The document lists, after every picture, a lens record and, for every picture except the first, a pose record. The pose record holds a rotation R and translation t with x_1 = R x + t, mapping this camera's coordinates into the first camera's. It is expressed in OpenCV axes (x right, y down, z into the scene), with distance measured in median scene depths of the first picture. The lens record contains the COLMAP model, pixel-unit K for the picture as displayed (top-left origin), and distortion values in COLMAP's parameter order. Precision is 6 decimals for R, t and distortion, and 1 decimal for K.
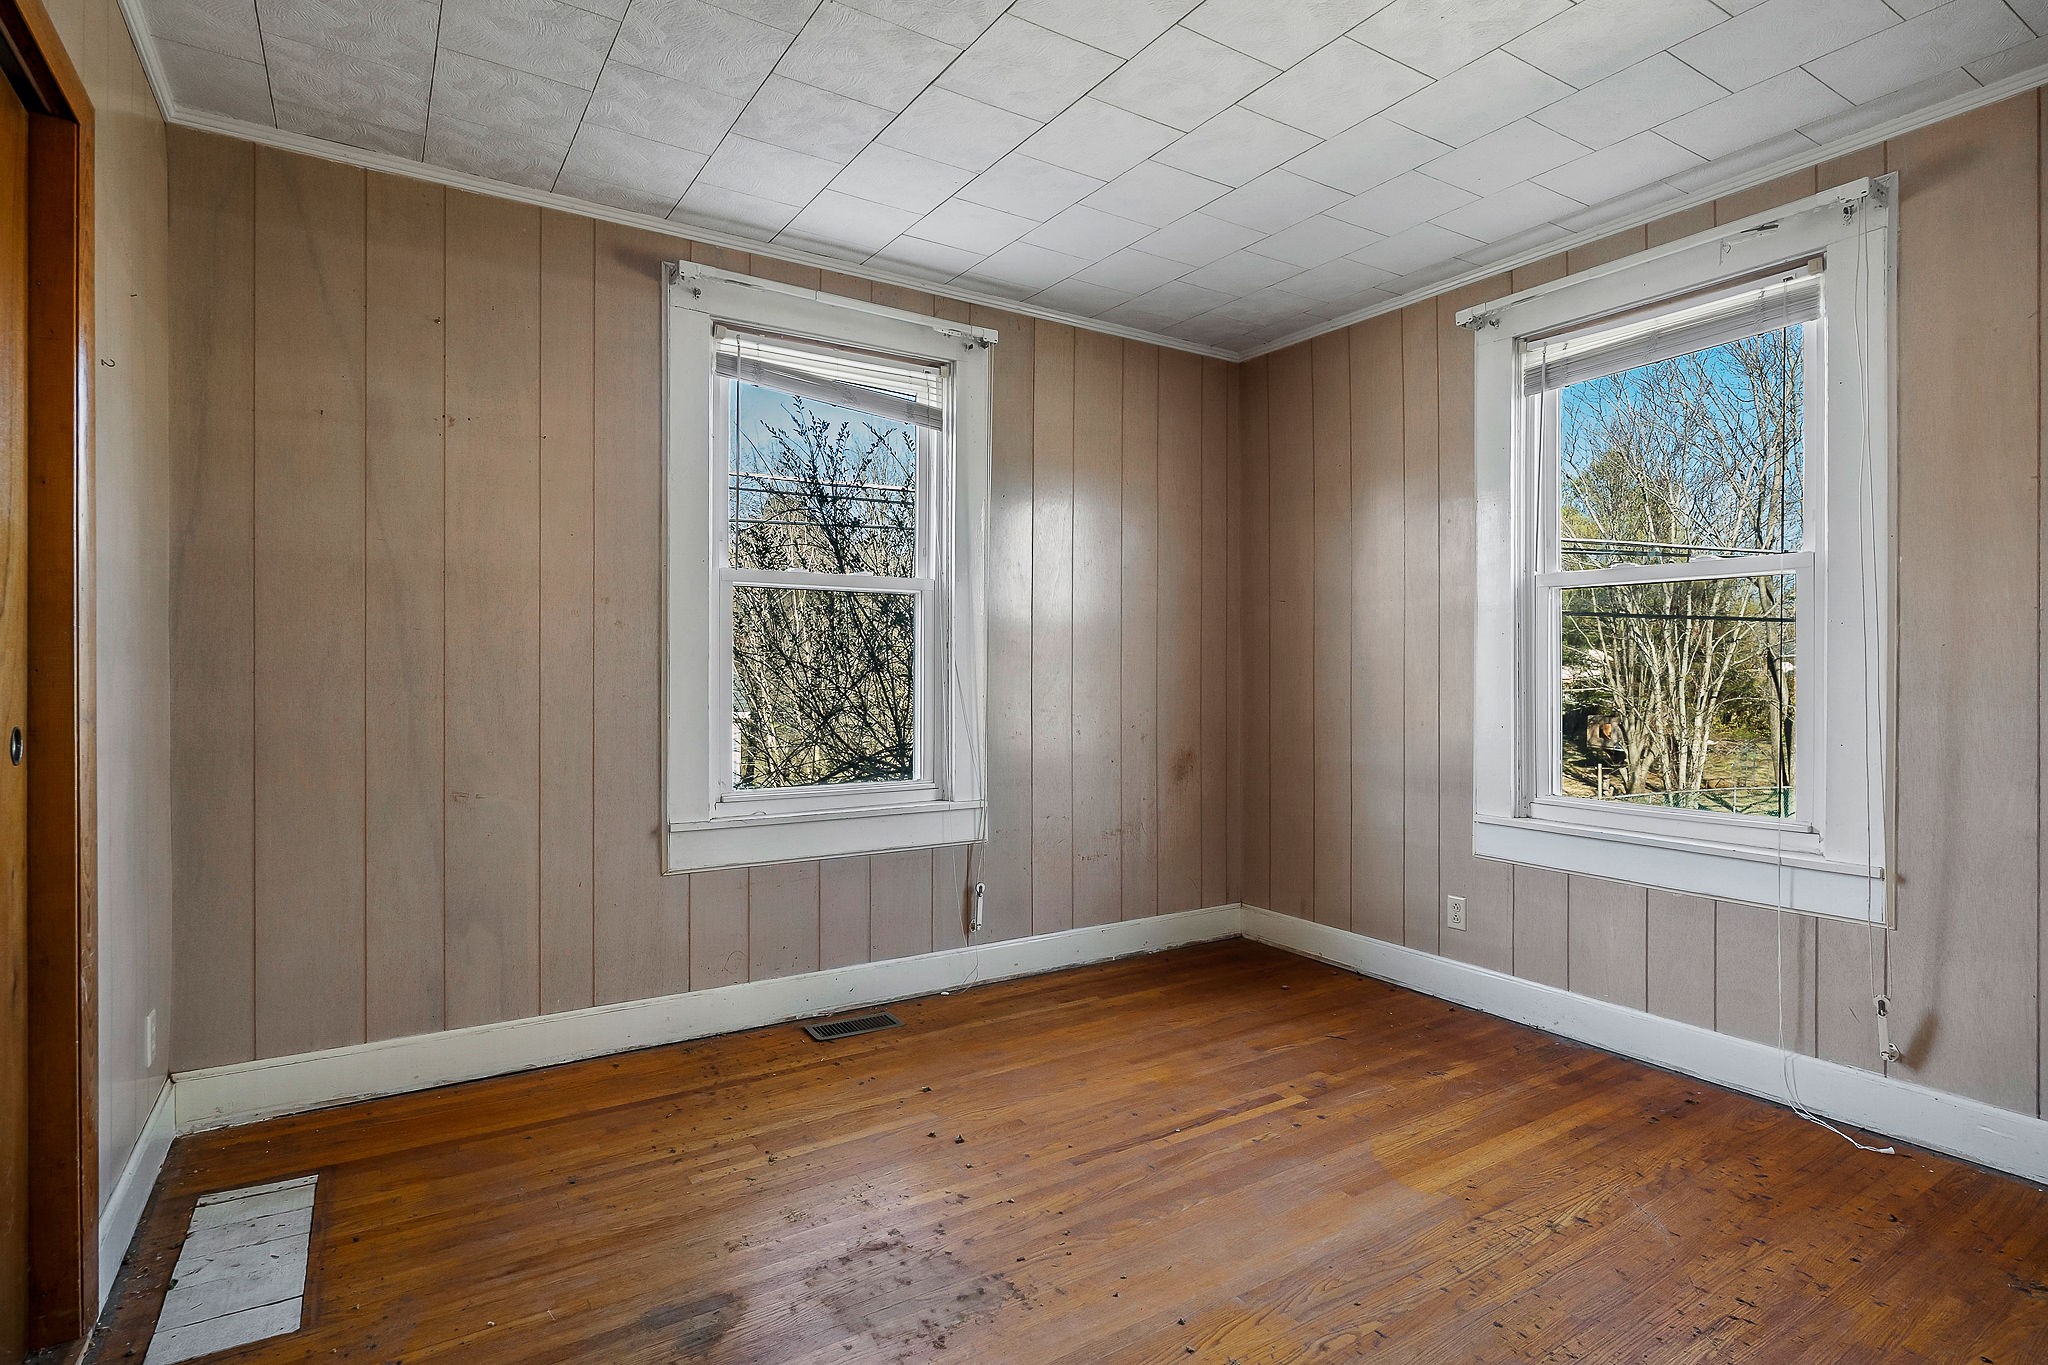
lens RADIAL K [[1011.6, 0, 1002.4], [0, 1011.6, 680.3], [0, 0, 1]] dist [-0.001029, -0.001028]
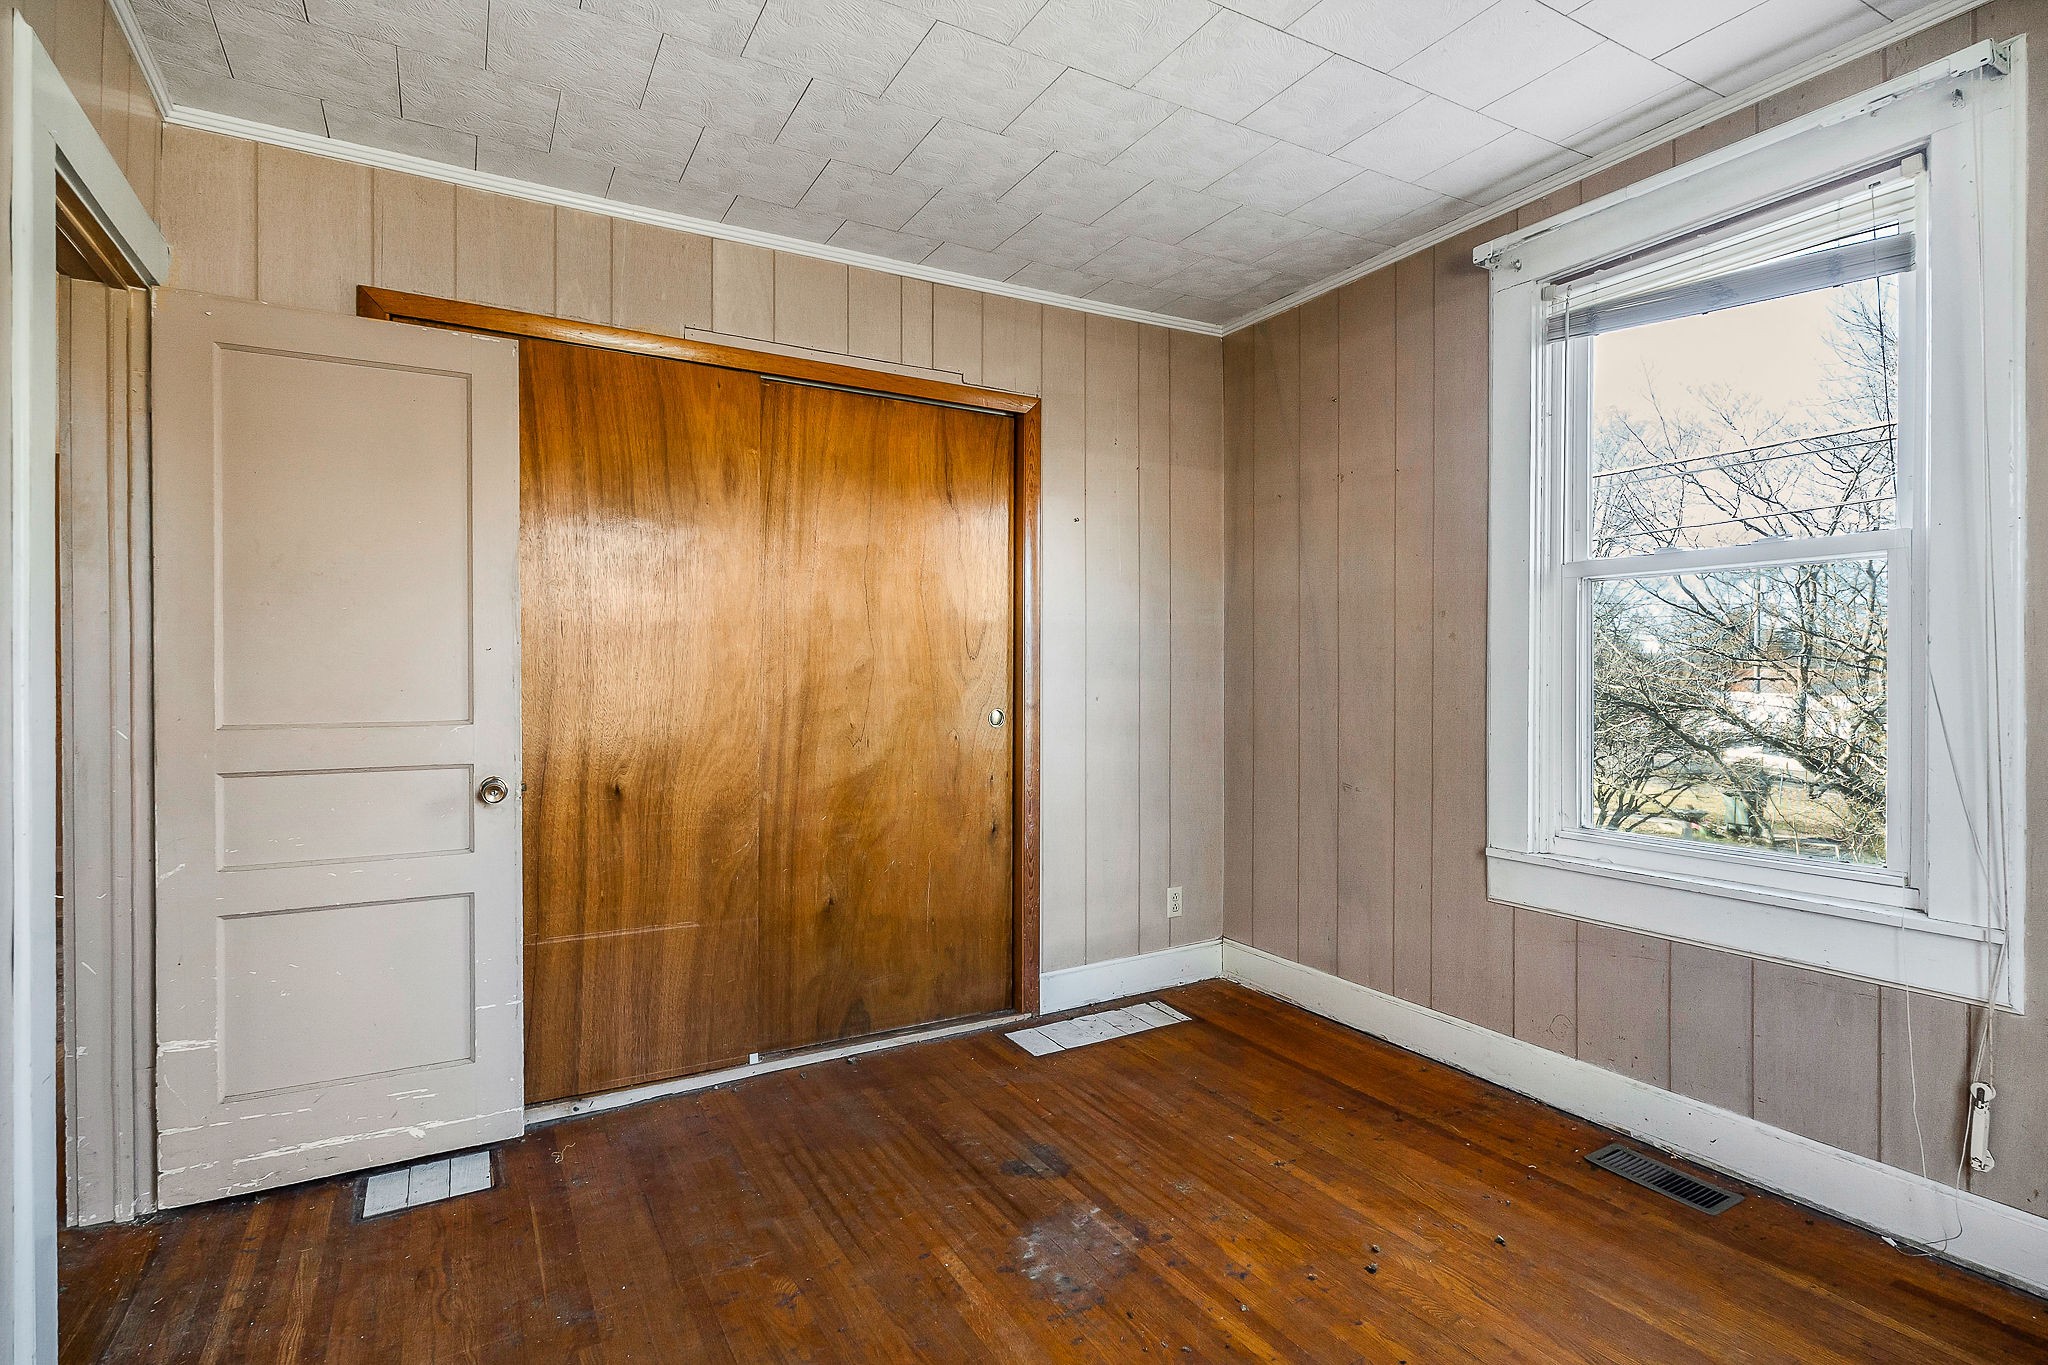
lens RADIAL K [[1035.9, 0, 1055.6], [0, 1035.9, 680.3], [0, 0, 1]] dist [0.000045, -0.001345]
pose [[-0.032742, 0.003592, -0.999457, 0.670417], [-0.006613, 0.999971, 0.003810, -0.014230], [0.999442, 0.006734, -0.032717, 0.654467]]
